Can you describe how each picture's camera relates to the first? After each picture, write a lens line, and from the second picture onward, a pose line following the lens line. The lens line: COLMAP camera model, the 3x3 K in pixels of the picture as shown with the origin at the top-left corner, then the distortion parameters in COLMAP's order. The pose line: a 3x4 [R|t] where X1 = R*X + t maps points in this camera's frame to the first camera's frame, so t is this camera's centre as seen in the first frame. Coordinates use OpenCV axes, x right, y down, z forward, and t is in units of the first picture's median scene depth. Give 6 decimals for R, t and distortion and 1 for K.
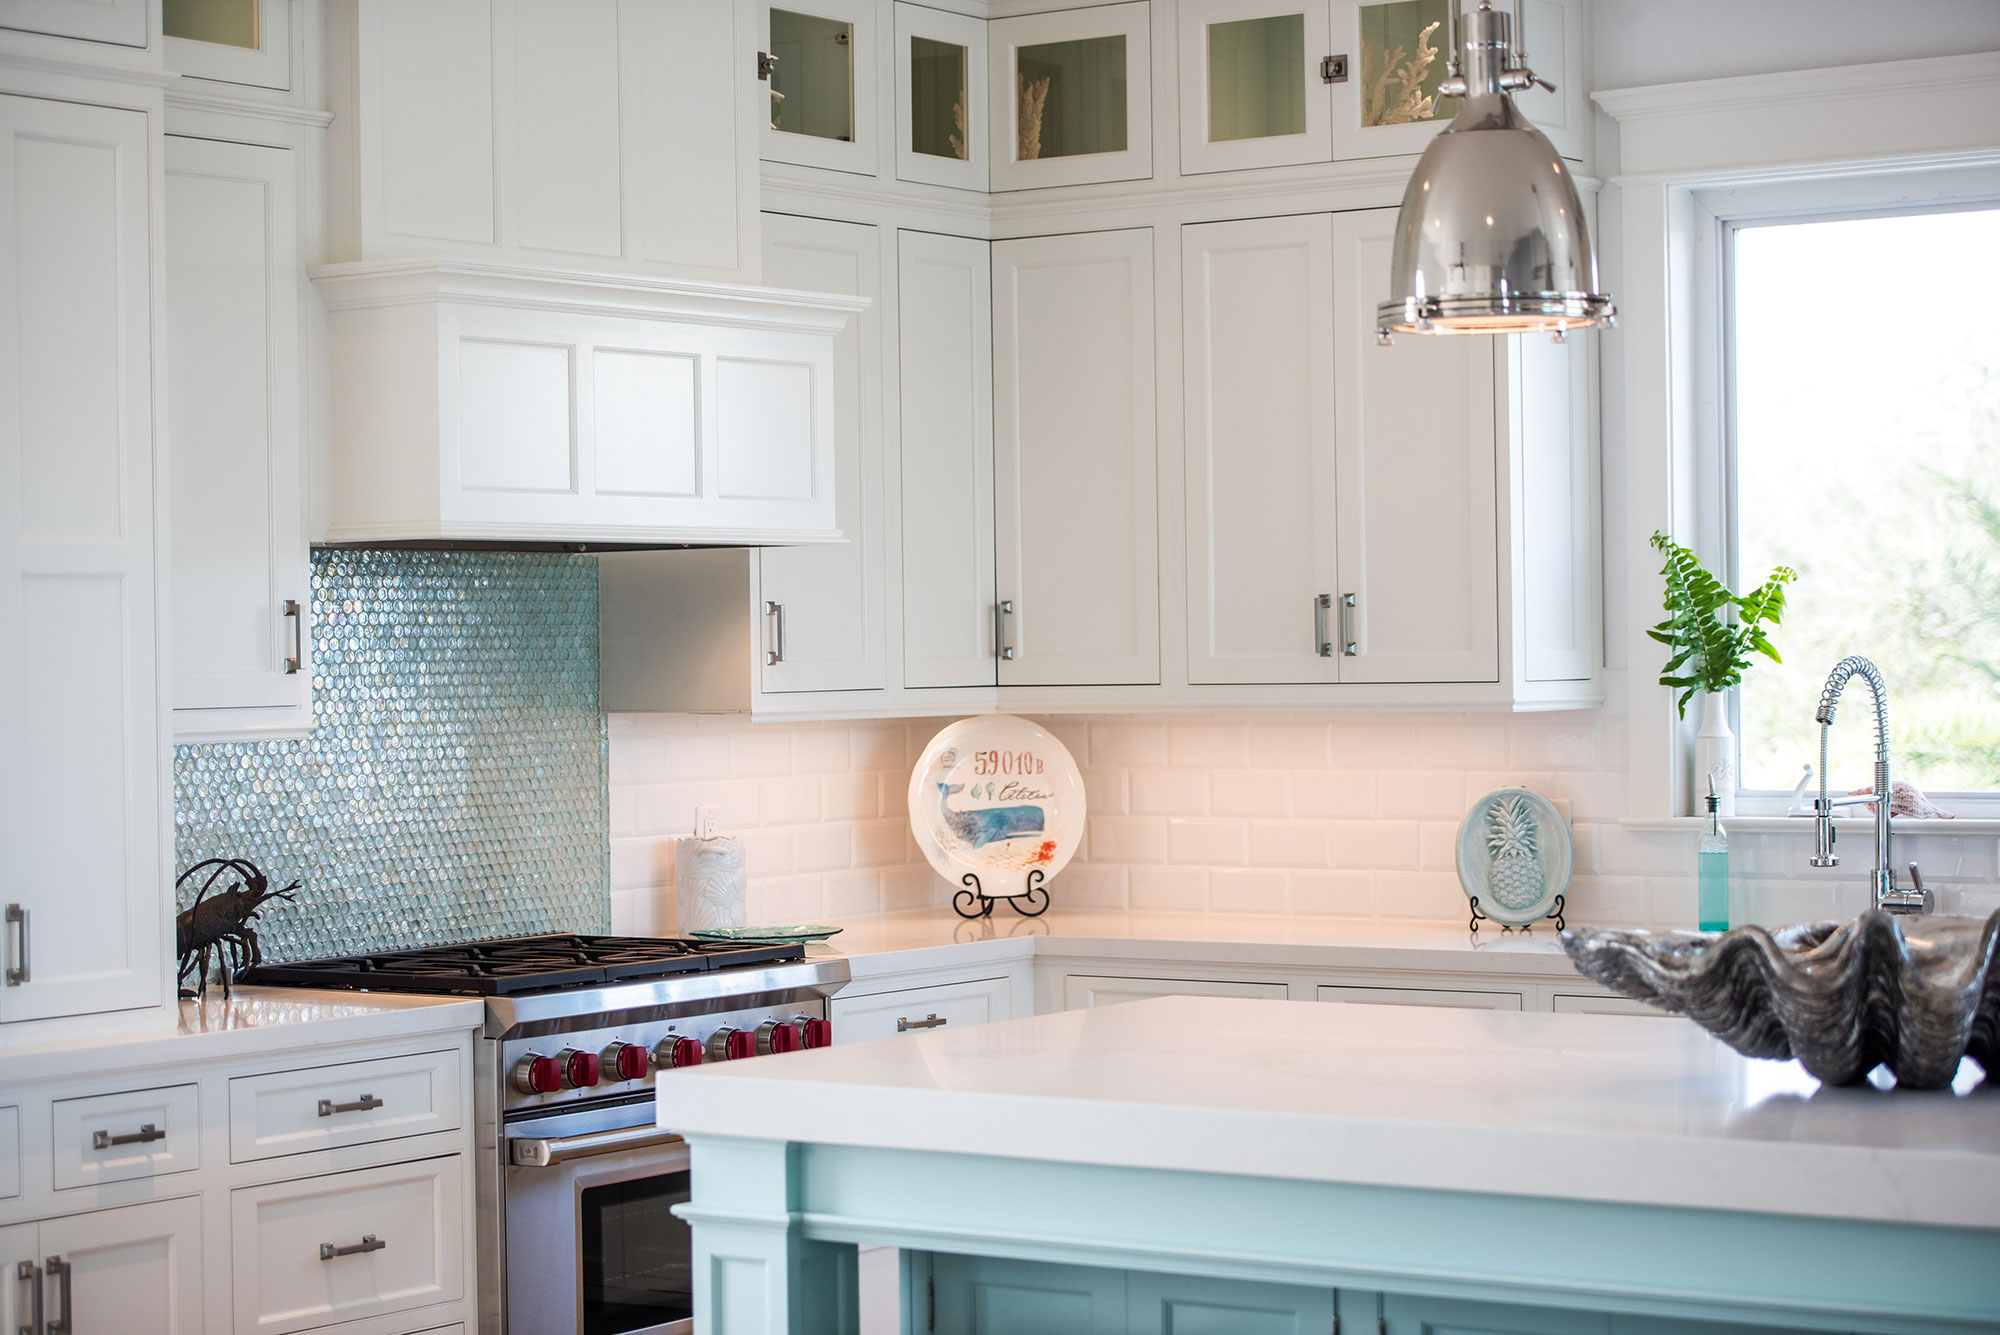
lens RADIAL K [[3992.5, 0, 998.1], [0, 3992.5, 649.3], [0, 0, 1]] dist [-0.087432, 0.000000]
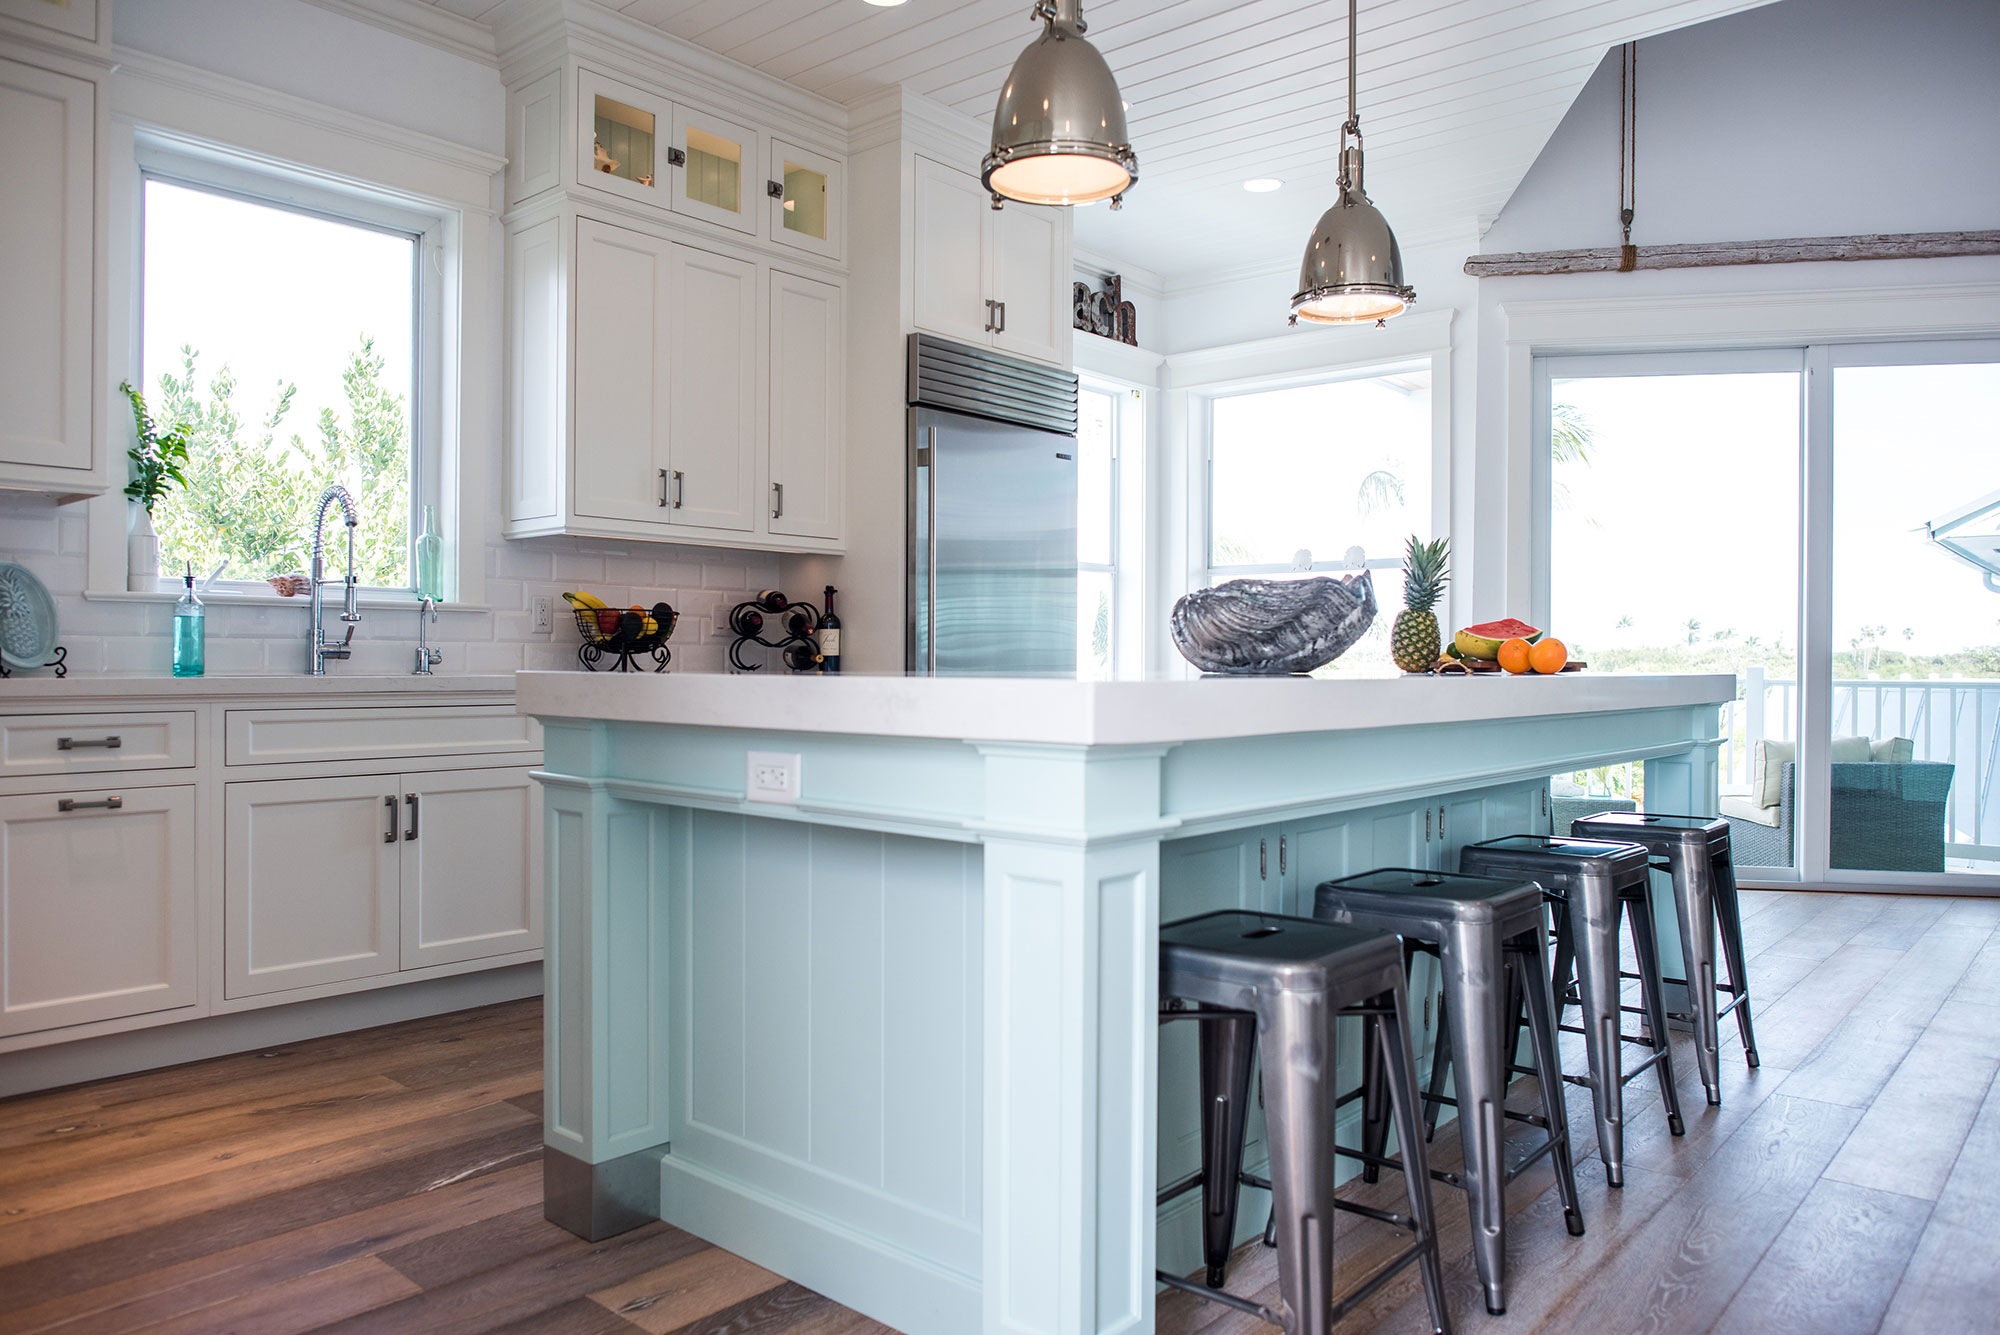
lens RADIAL K [[1374.7, 0, 1011.0], [0, 1374.7, 665.7], [0, 0, 1]] dist [-0.039203, 0.019917]
pose [[0.110922, 0.010156, 0.993777, -0.257372], [-0.008319, 0.999922, -0.009290, 0.069135], [-0.993794, -0.007237, 0.110998, 0.649203]]
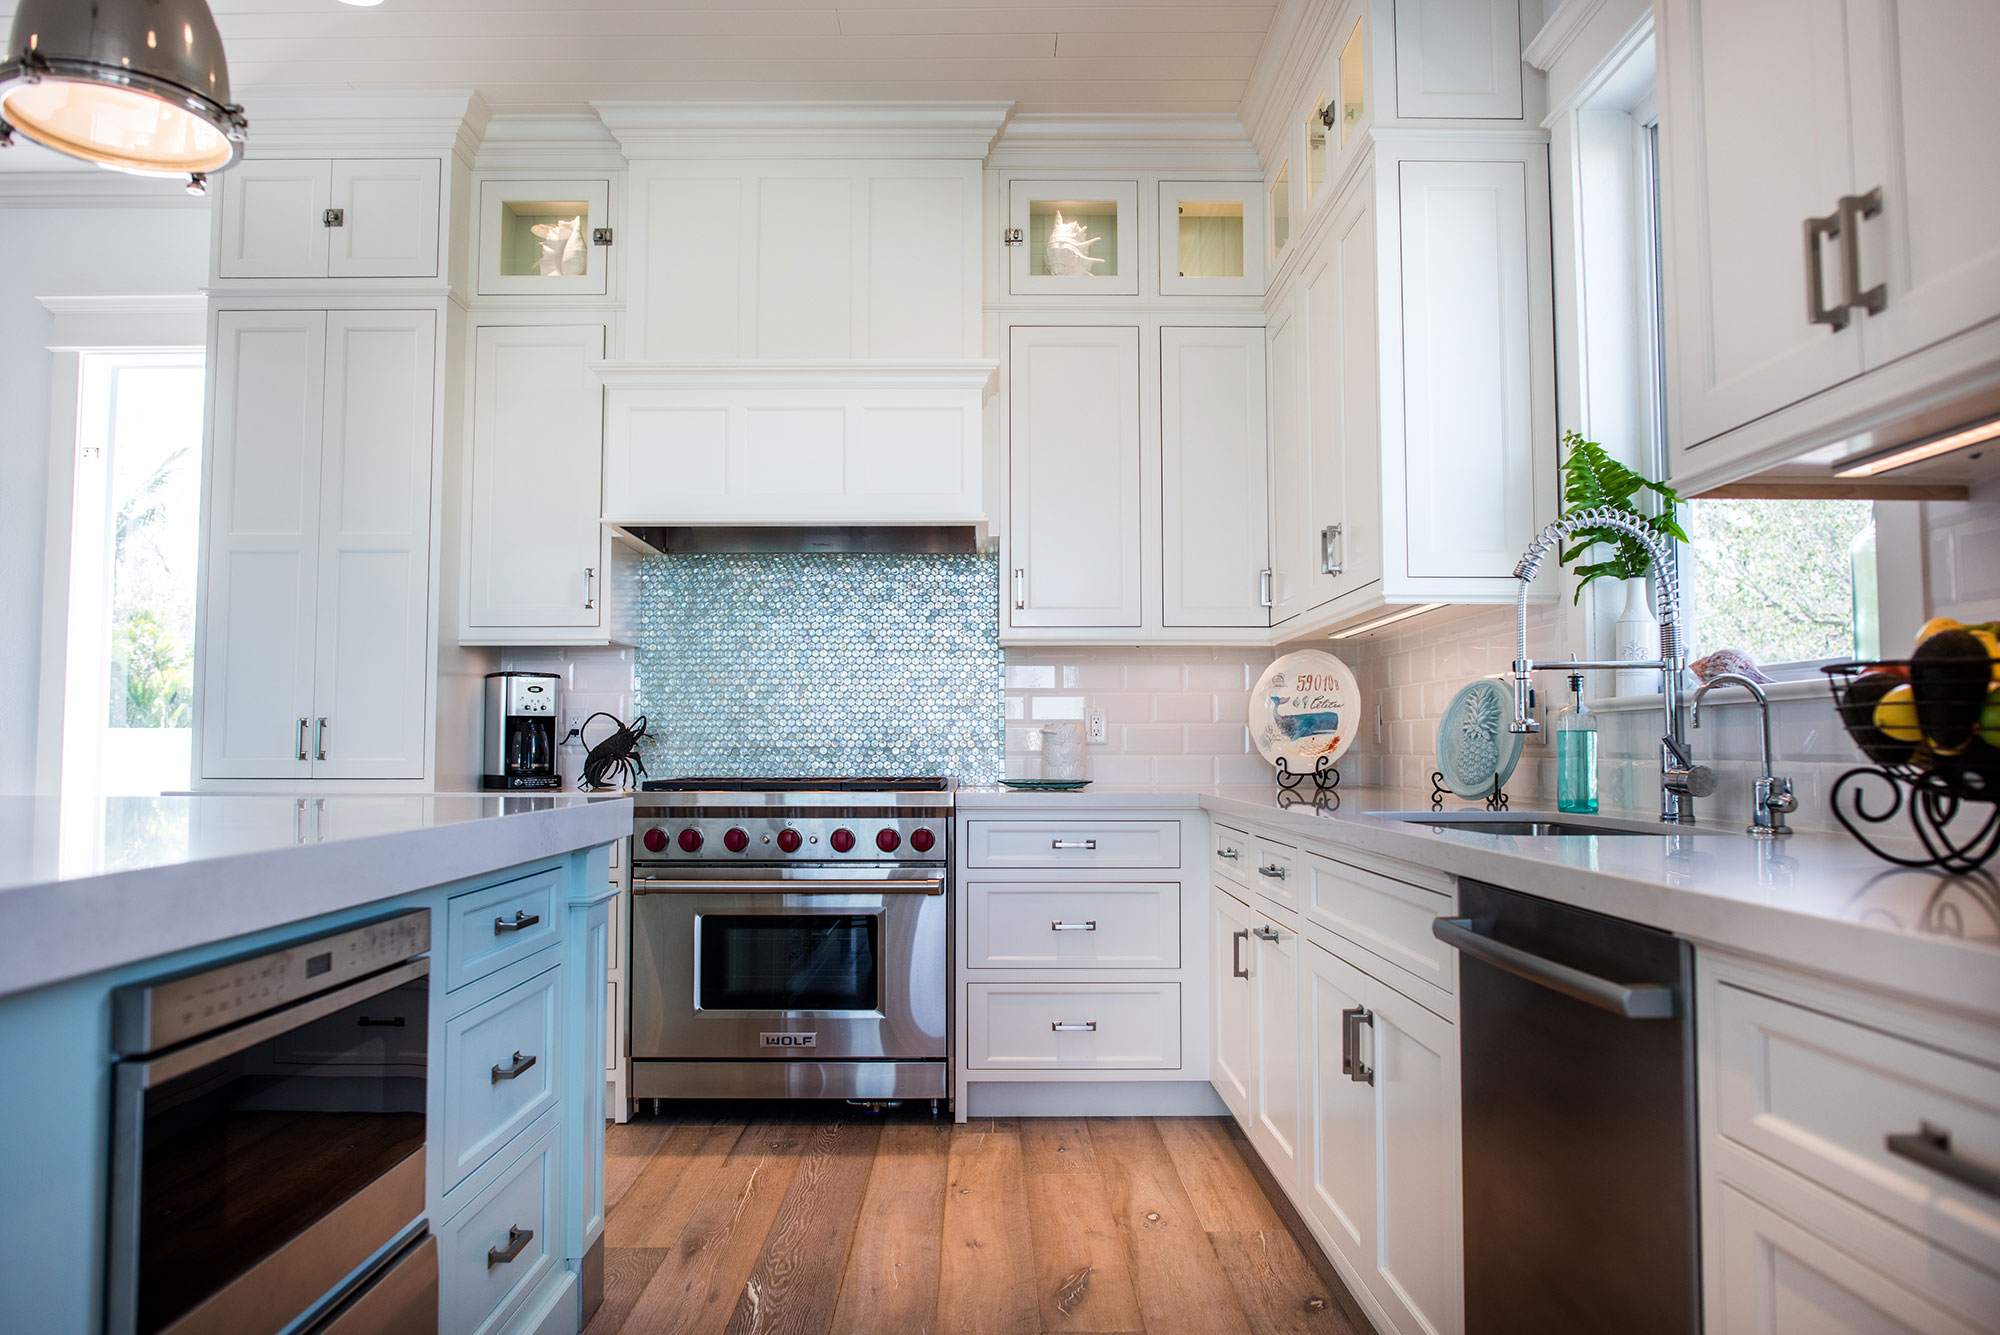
lens RADIAL K [[1374.7, 0, 990.0], [0, 1374.7, 671.6], [0, 0, 1]] dist [-0.039203, 0.019917]
pose [[0.574691, -0.031259, -0.817773, 0.371740], [-0.009443, 0.998950, -0.044820, 0.051972], [0.818316, 0.033480, 0.573793, 0.667617]]
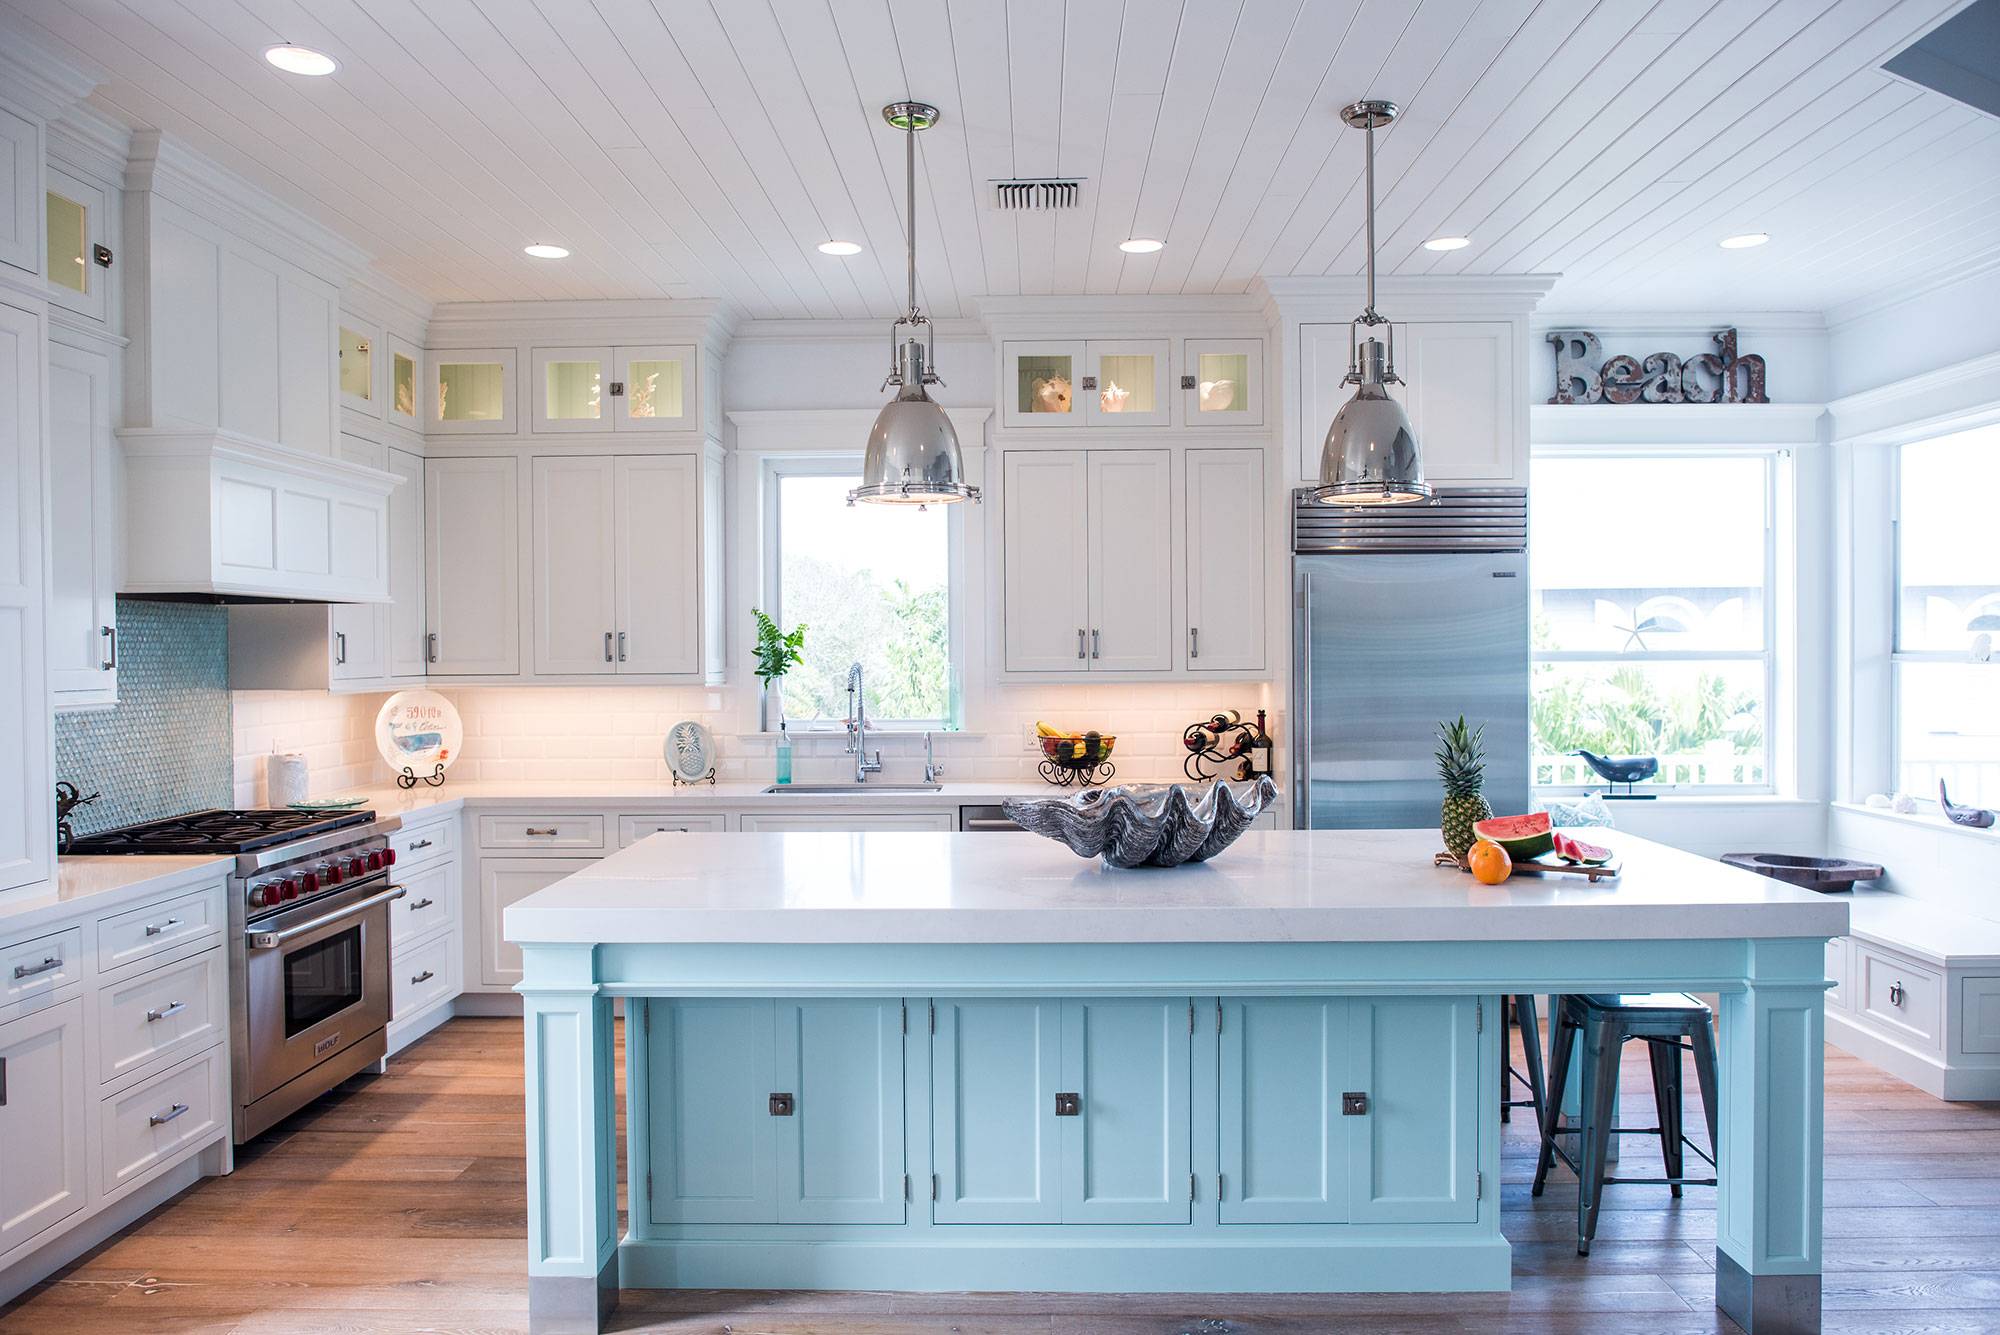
lens RADIAL K [[1374.7, 0, 998.2], [0, 1374.7, 669.5], [0, 0, 1]] dist [-0.039203, 0.019917]
pose [[0.833099, 0.000349, 0.553123, -0.152704], [-0.004834, 0.999966, 0.006651, 0.000190], [-0.553102, -0.008214, 0.833073, 0.267554]]
